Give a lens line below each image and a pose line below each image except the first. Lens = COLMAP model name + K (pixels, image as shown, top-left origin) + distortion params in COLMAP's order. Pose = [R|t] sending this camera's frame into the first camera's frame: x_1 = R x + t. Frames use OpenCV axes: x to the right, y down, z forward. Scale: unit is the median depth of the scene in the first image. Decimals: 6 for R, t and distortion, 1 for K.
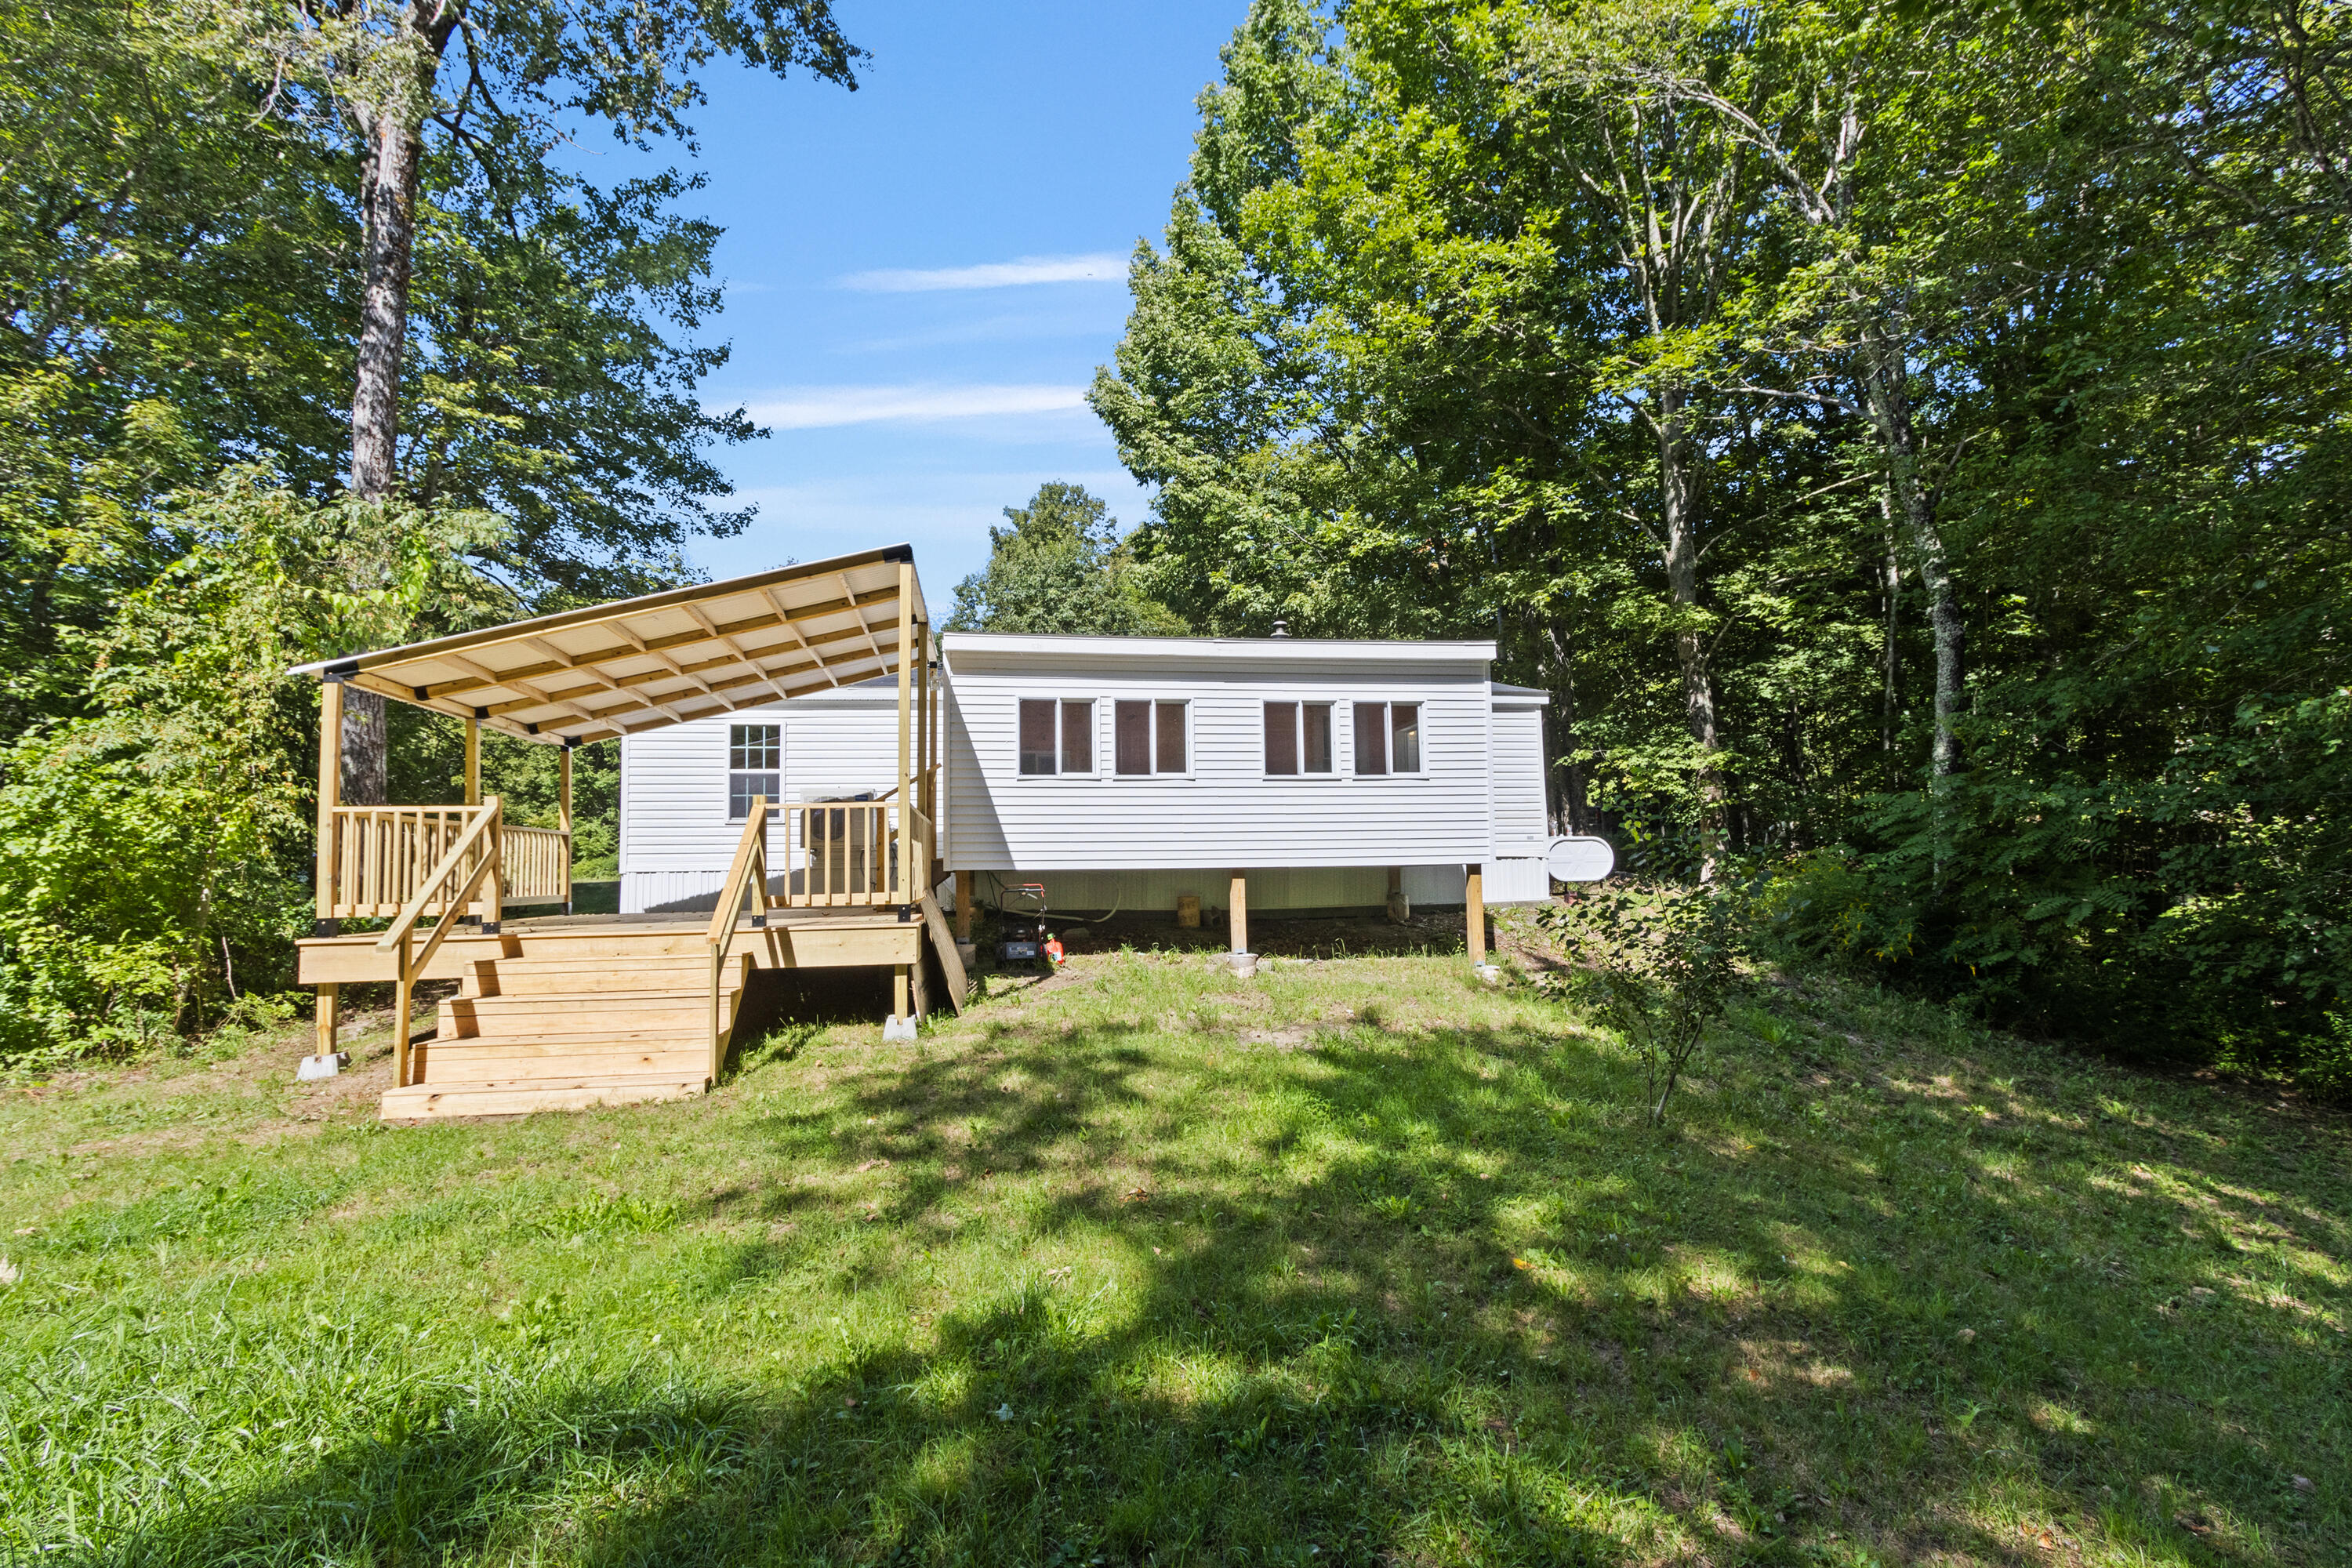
lens RADIAL K [[1111.1, 0, 1184.0], [0, 1111.1, 790.9], [0, 0, 1]] dist [0.006258, -0.002674]
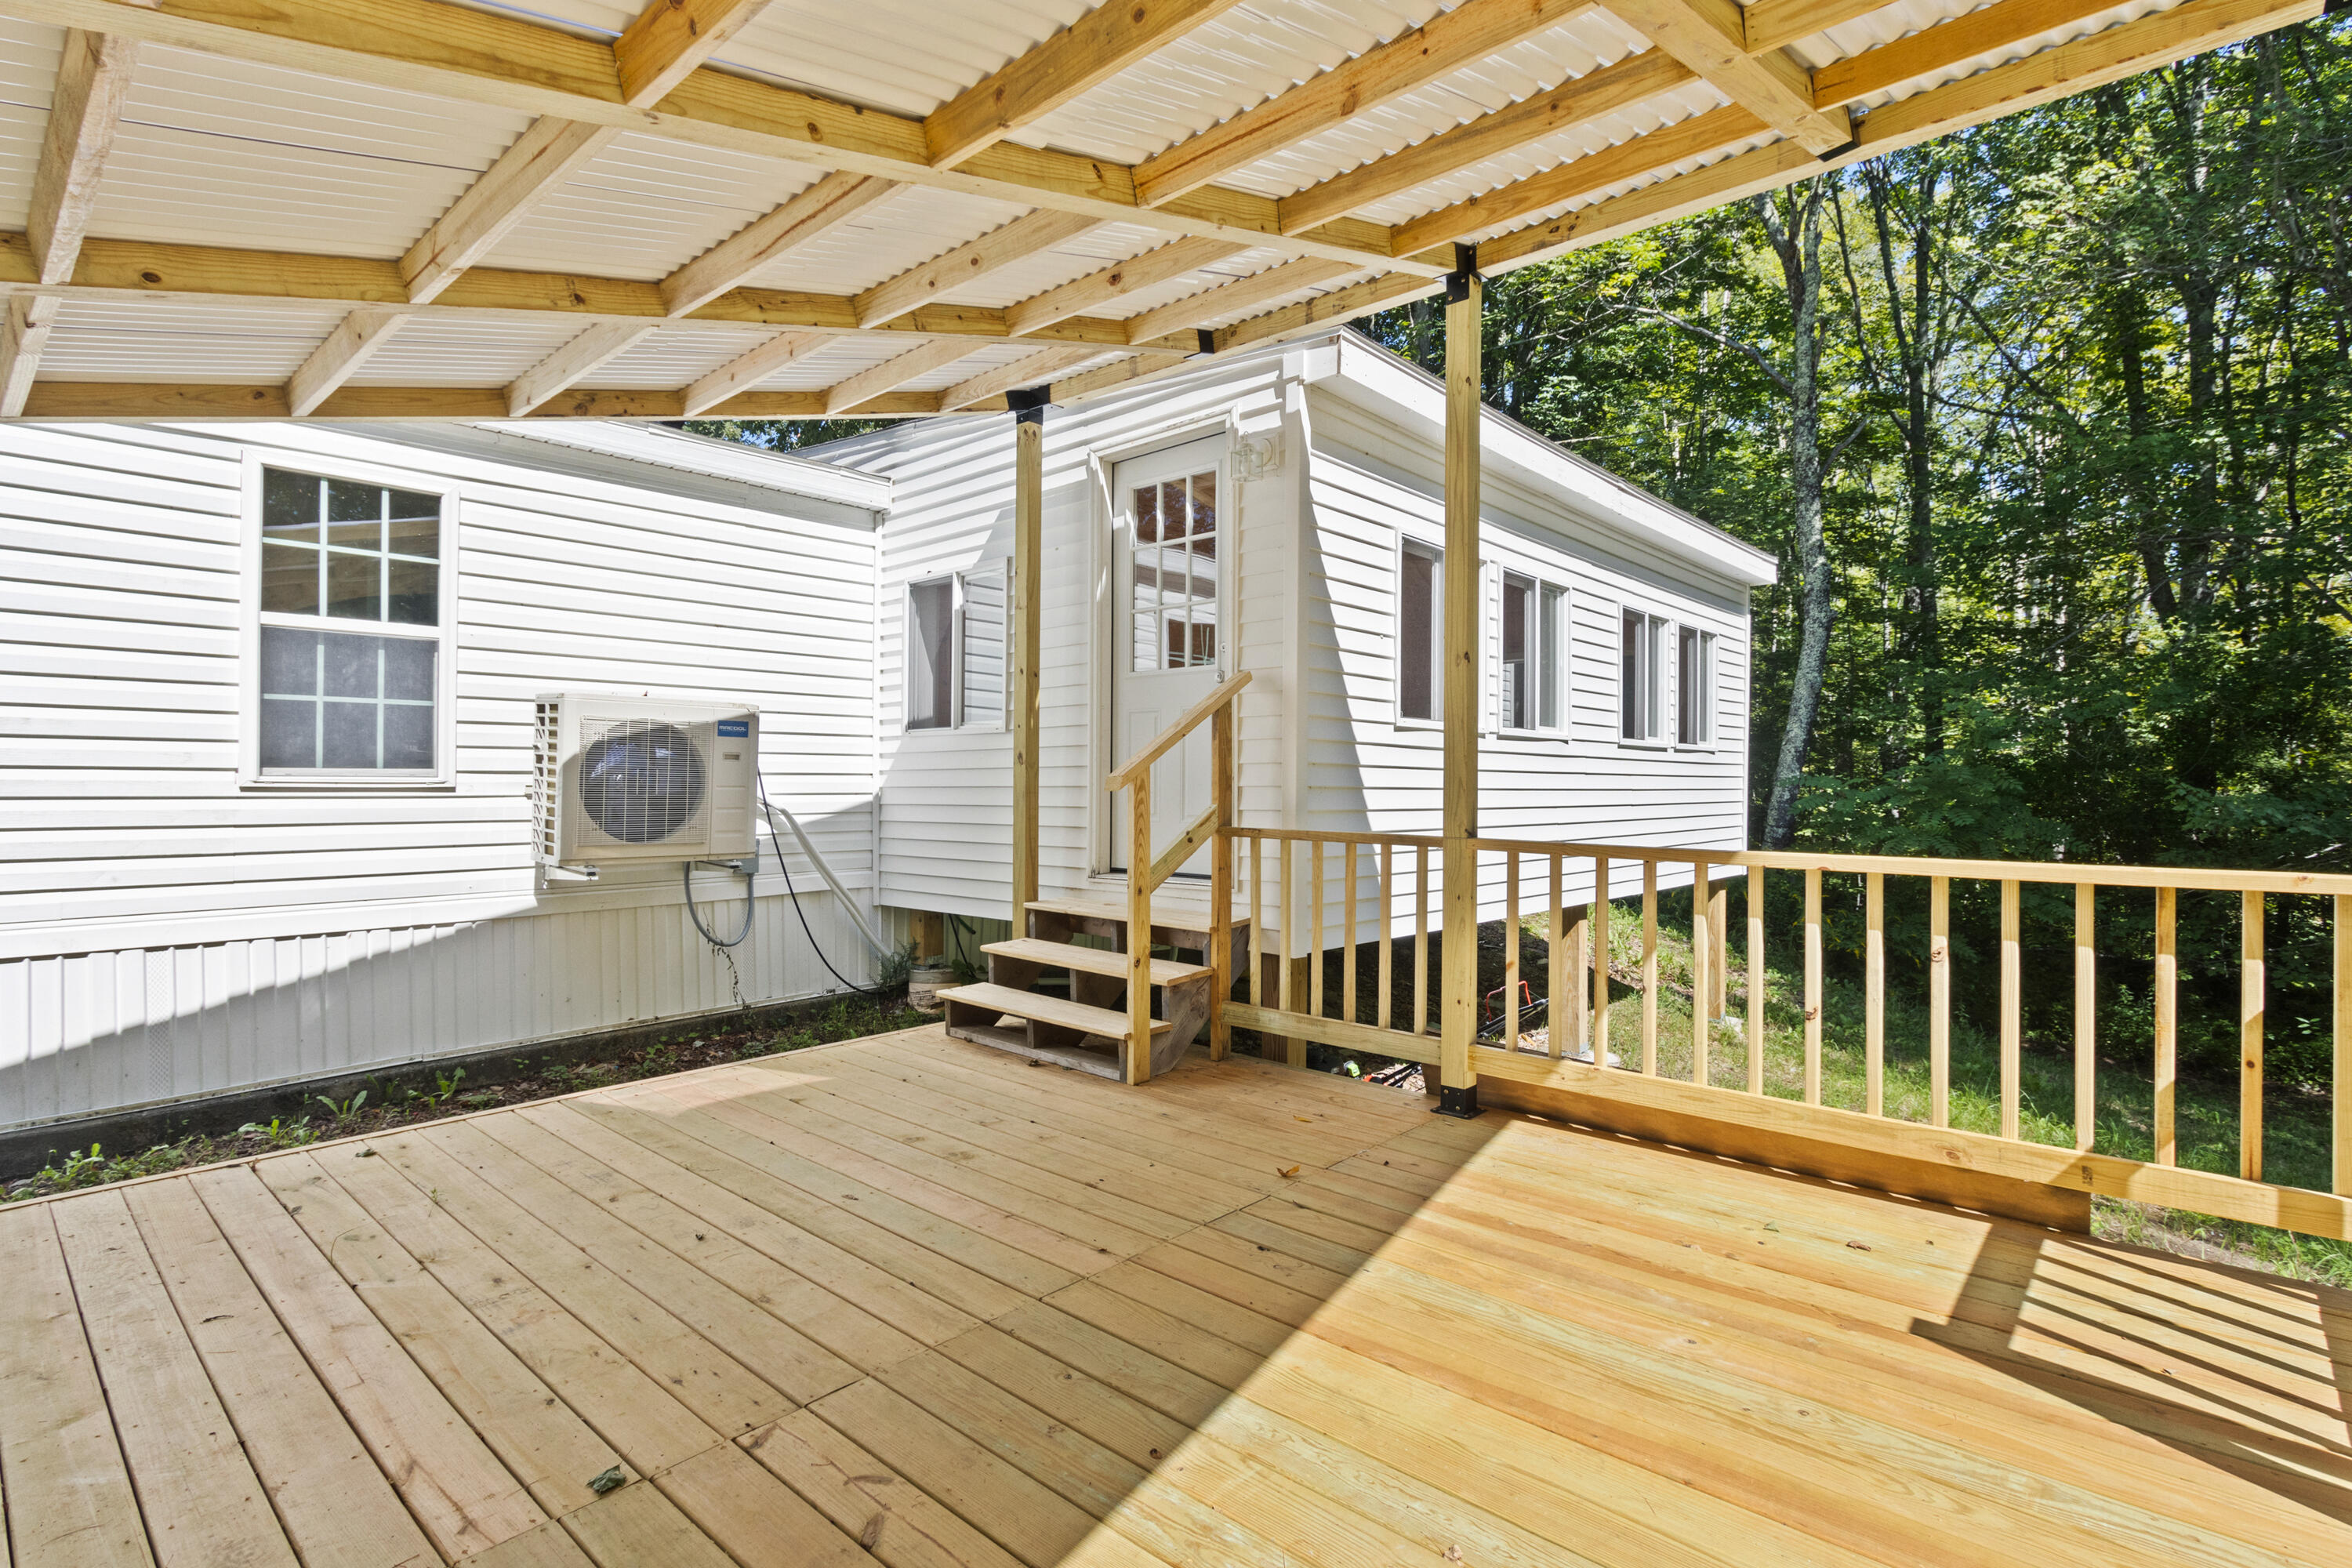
lens RADIAL K [[1111.1, 0, 1158.9], [0, 1111.1, 785.0], [0, 0, 1]] dist [0.006258, -0.002674]
pose [[0.768414, 0.015357, 0.639769, -0.415361], [-0.062939, 0.996679, 0.051671, -0.003049], [-0.636851, -0.079972, 0.766828, 0.605604]]
